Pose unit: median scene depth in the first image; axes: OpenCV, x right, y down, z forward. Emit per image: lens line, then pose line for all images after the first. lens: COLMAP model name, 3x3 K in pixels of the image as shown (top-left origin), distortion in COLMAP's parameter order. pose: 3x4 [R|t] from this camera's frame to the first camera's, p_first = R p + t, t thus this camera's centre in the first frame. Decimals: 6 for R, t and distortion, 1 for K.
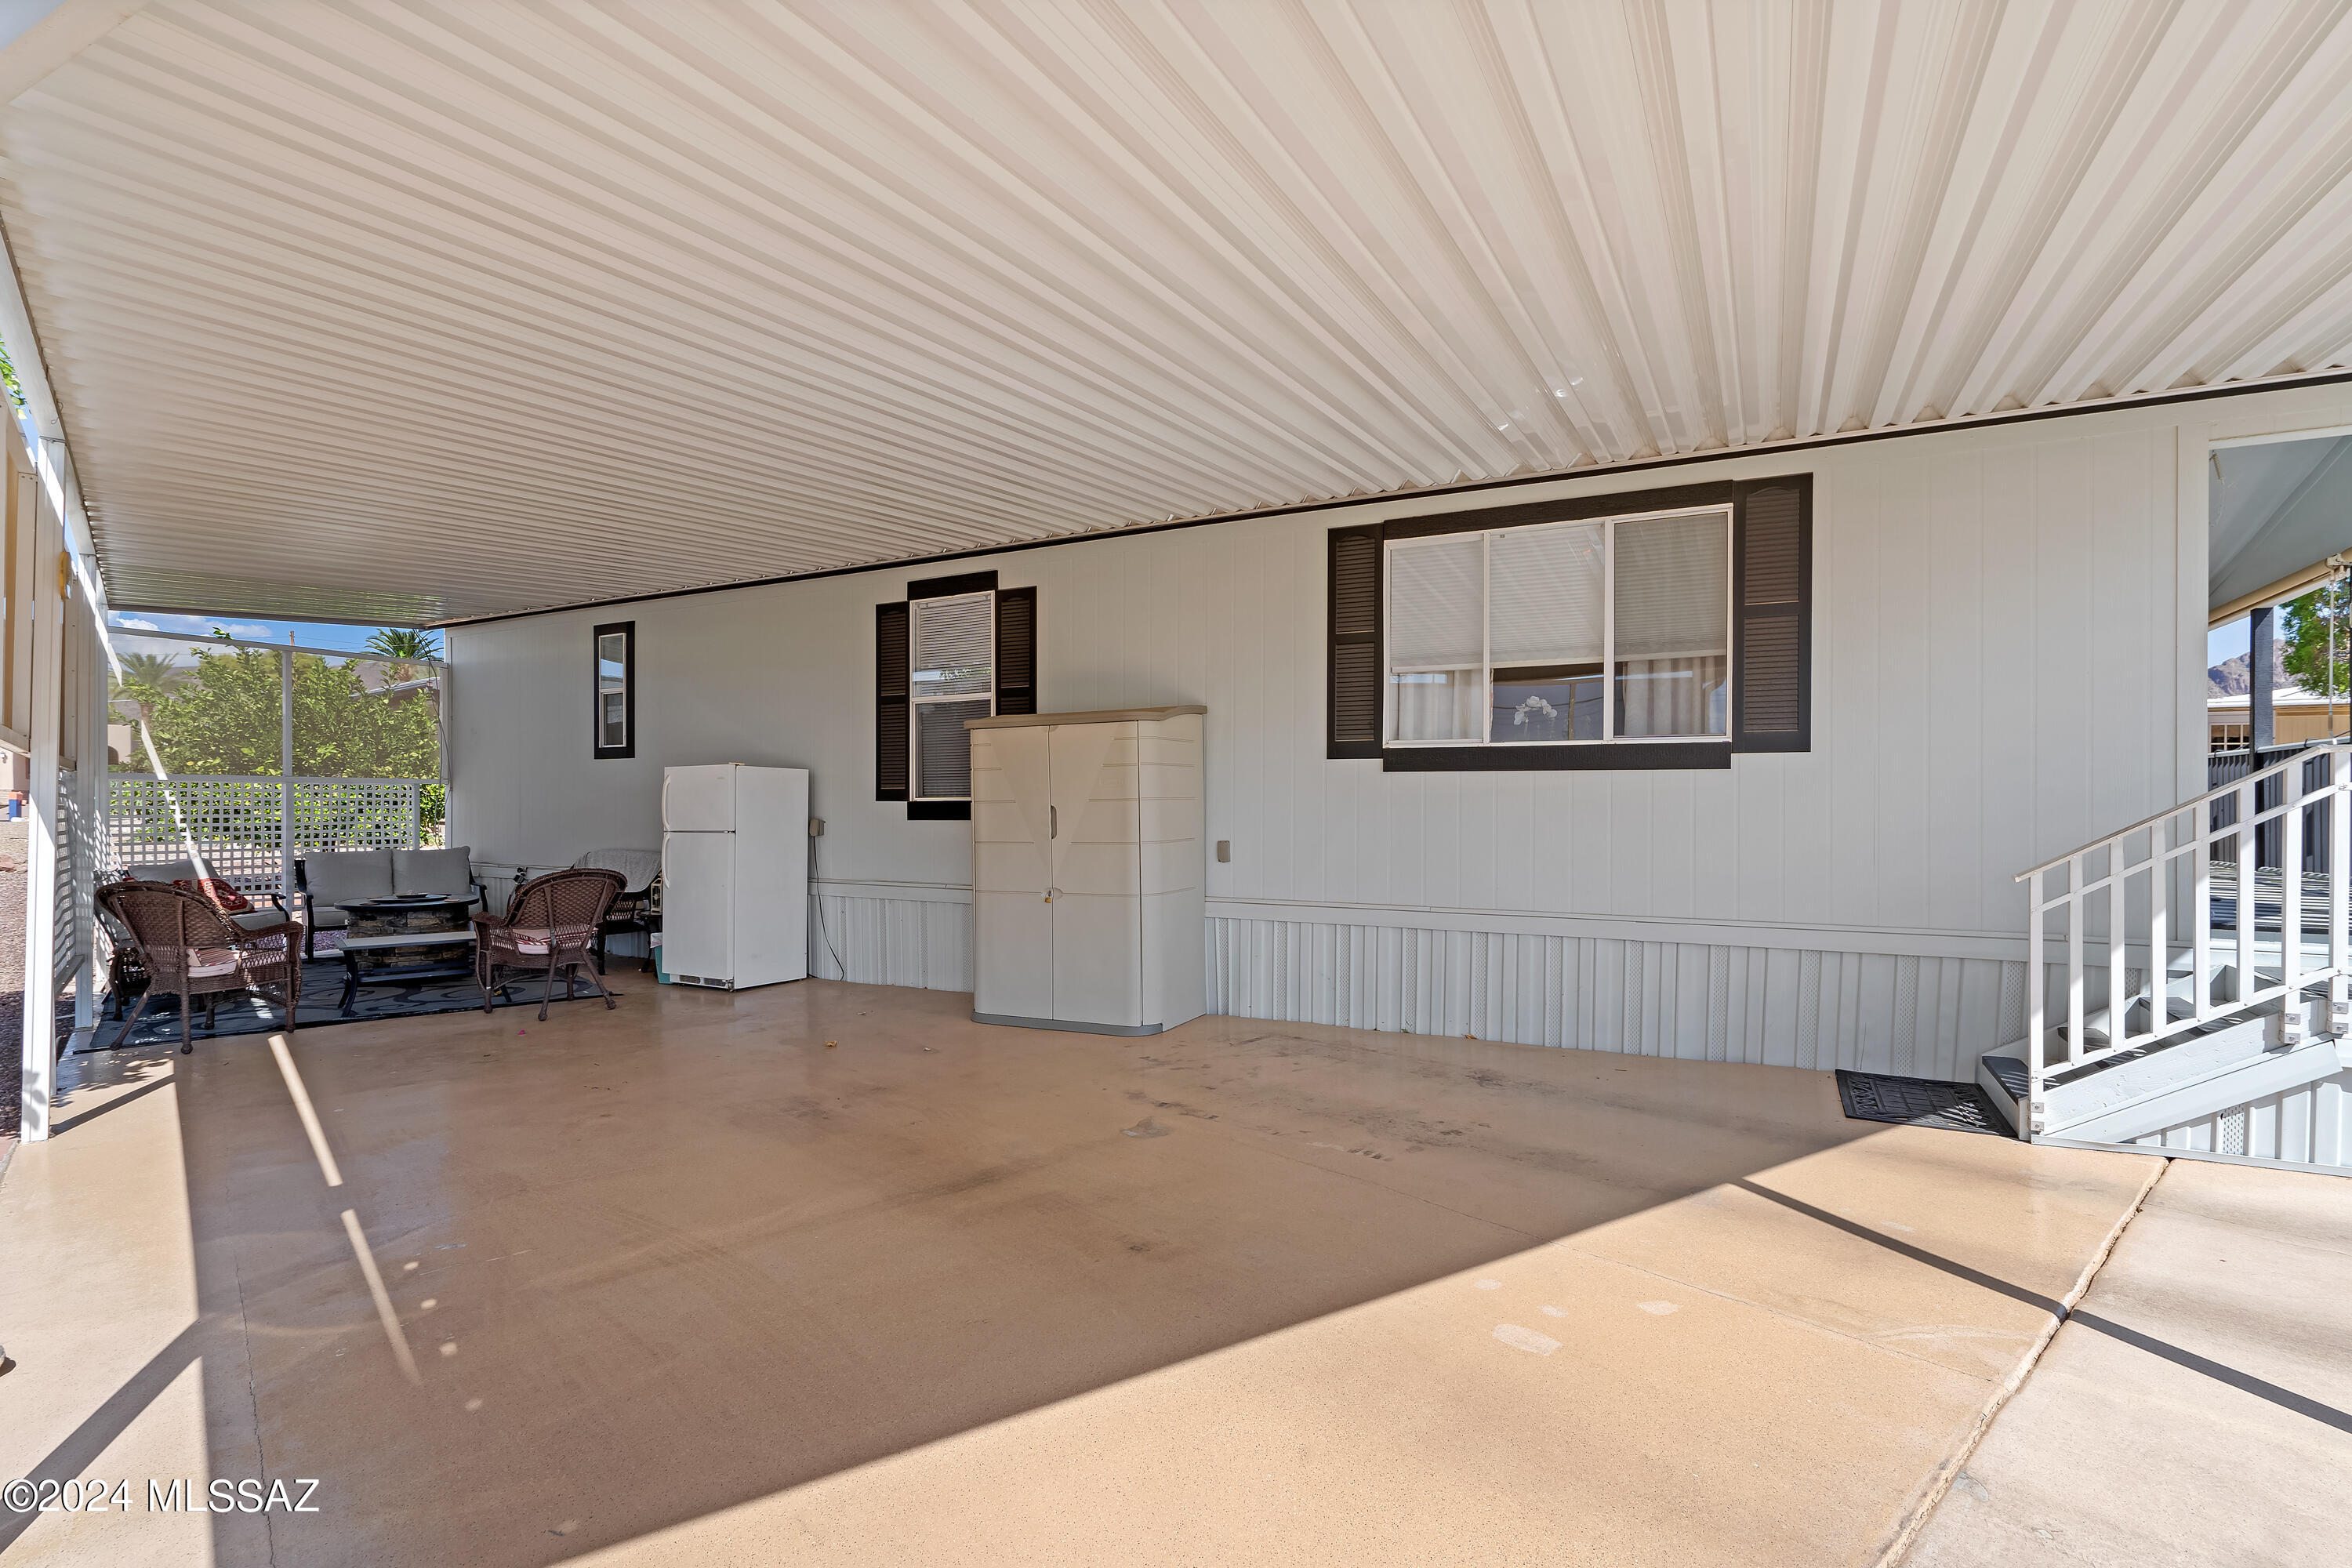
lens RADIAL K [[1094.8, 0, 1178.5], [0, 1094.8, 802.2], [0, 0, 1]] dist [-0.001231, 0.000889]
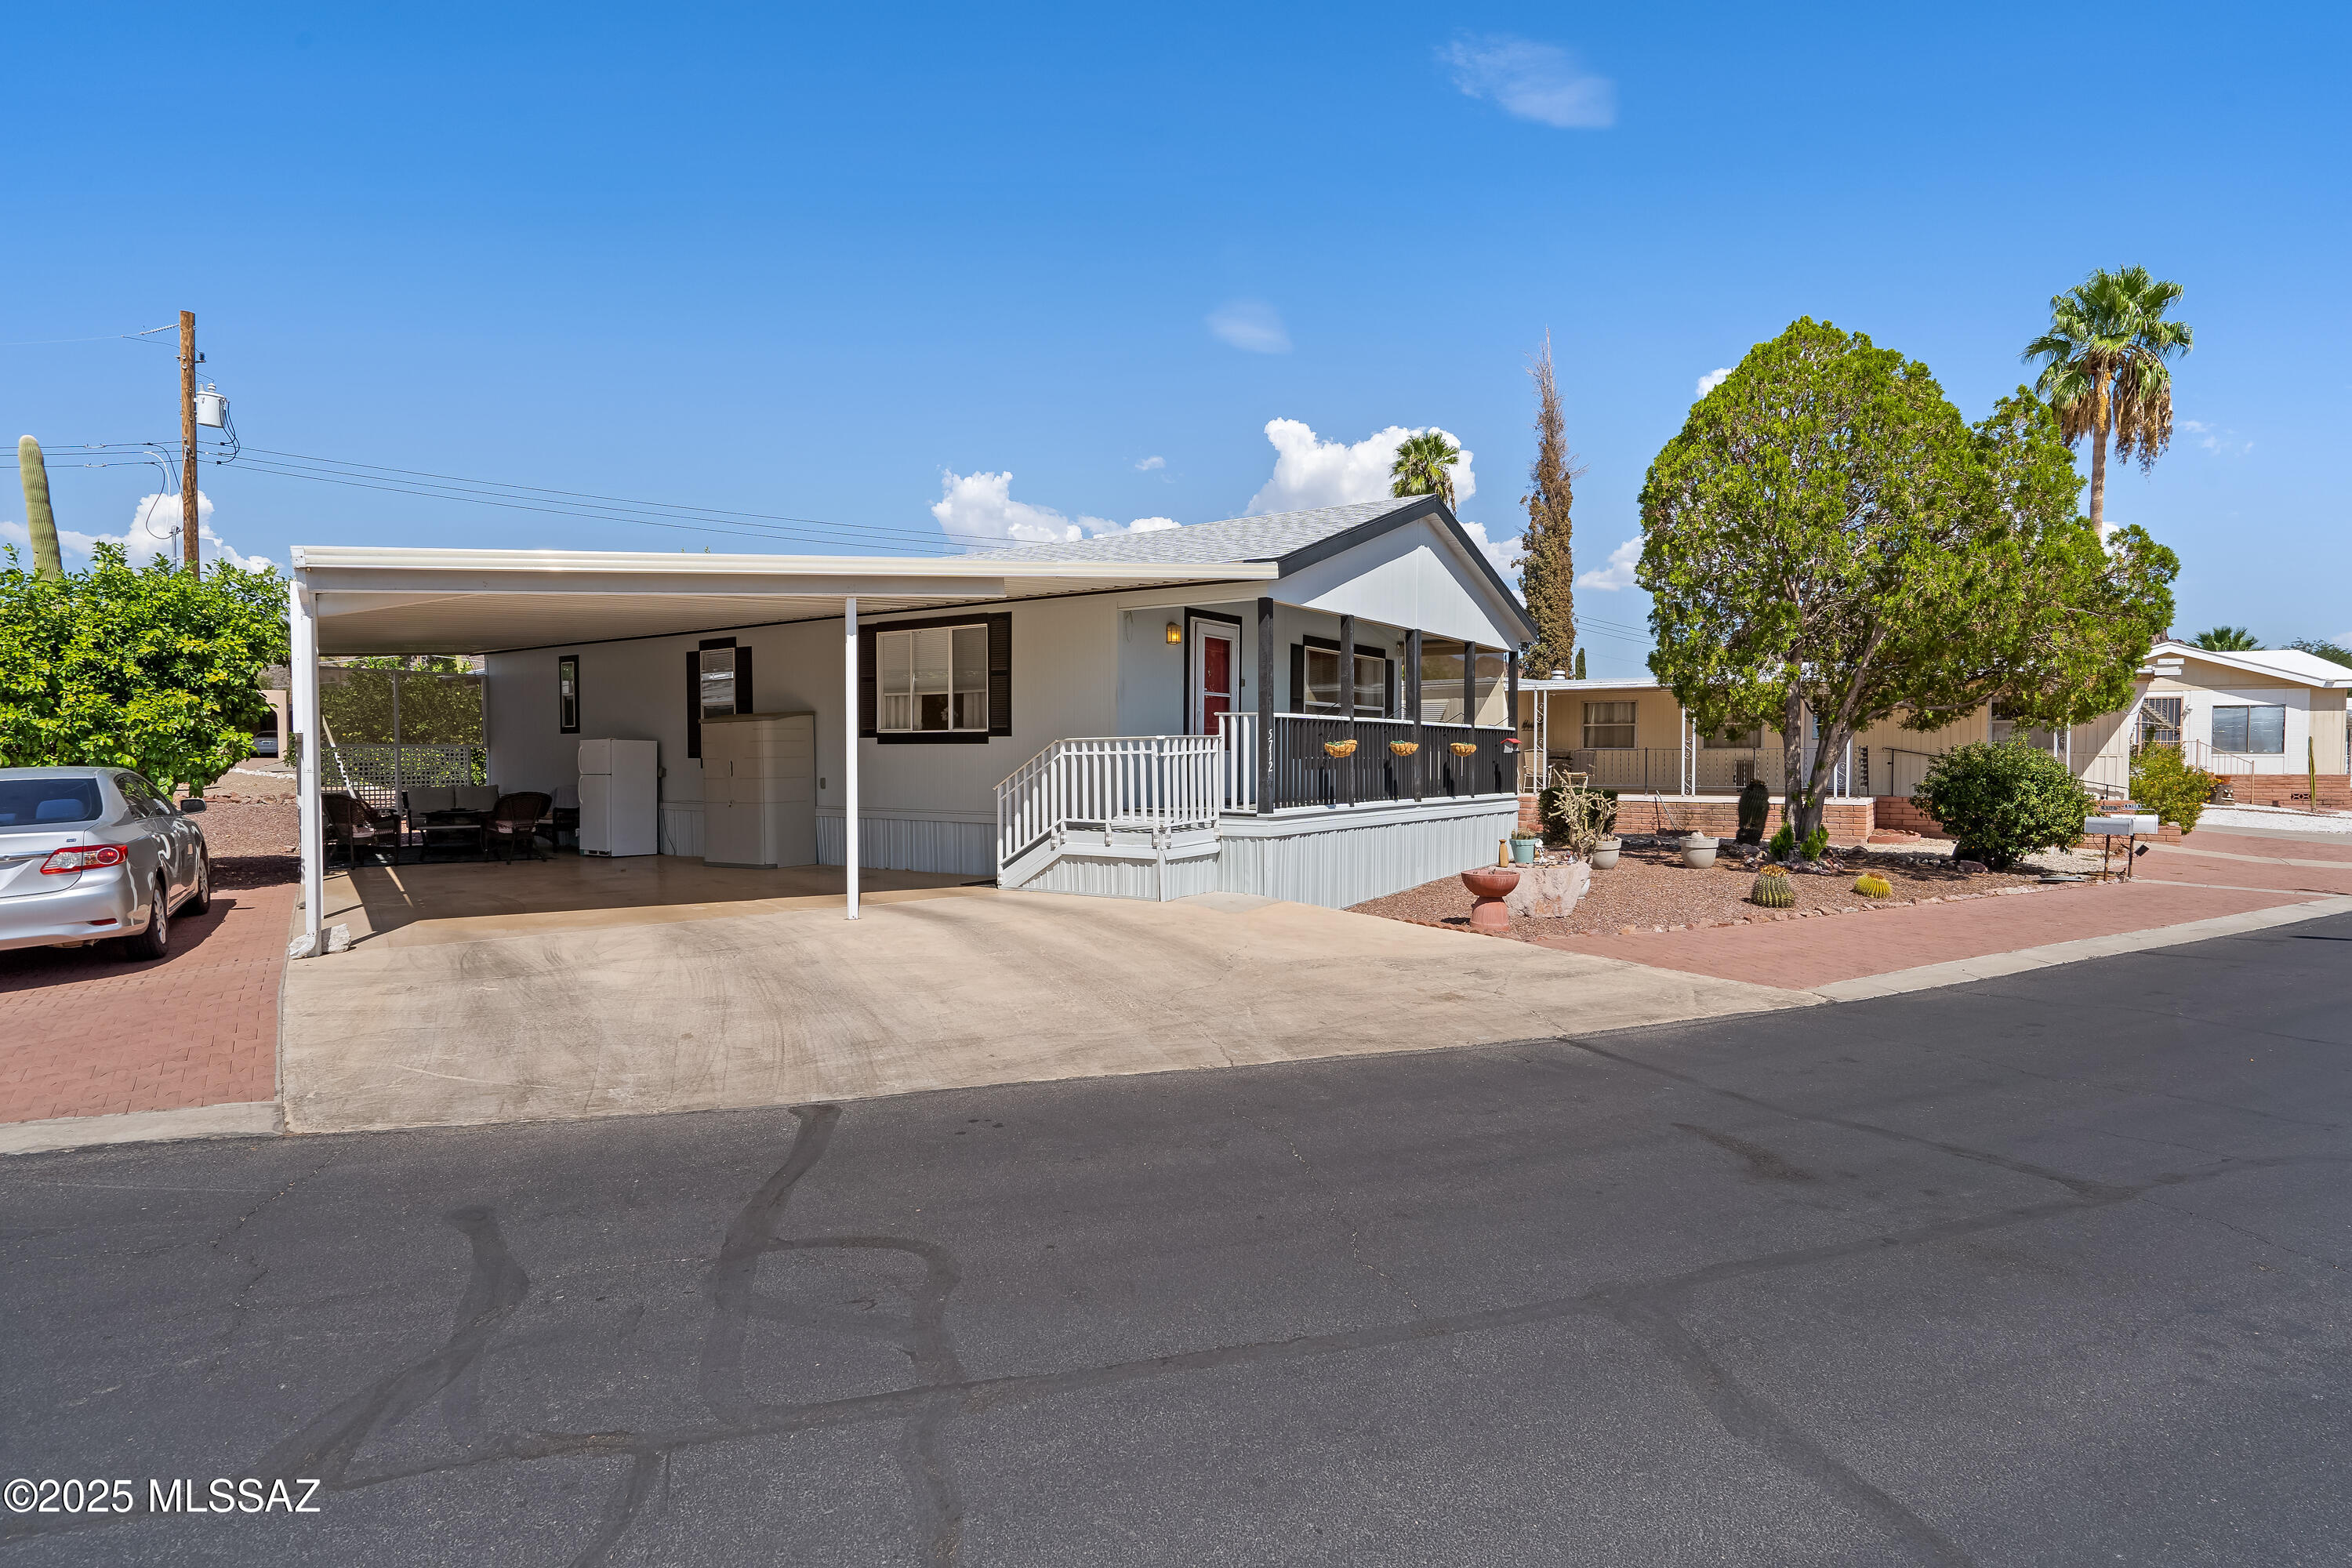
lens RADIAL K [[1201.5, 0, 1177.6], [0, 1201.5, 791.7], [0, 0, 1]] dist [0.018494, -0.000330]
pose [[0.992283, -0.000296, -0.123990, 0.885592], [0.004346, 0.999466, 0.032397, -0.007416], [0.123914, -0.032686, 0.991754, -1.024697]]
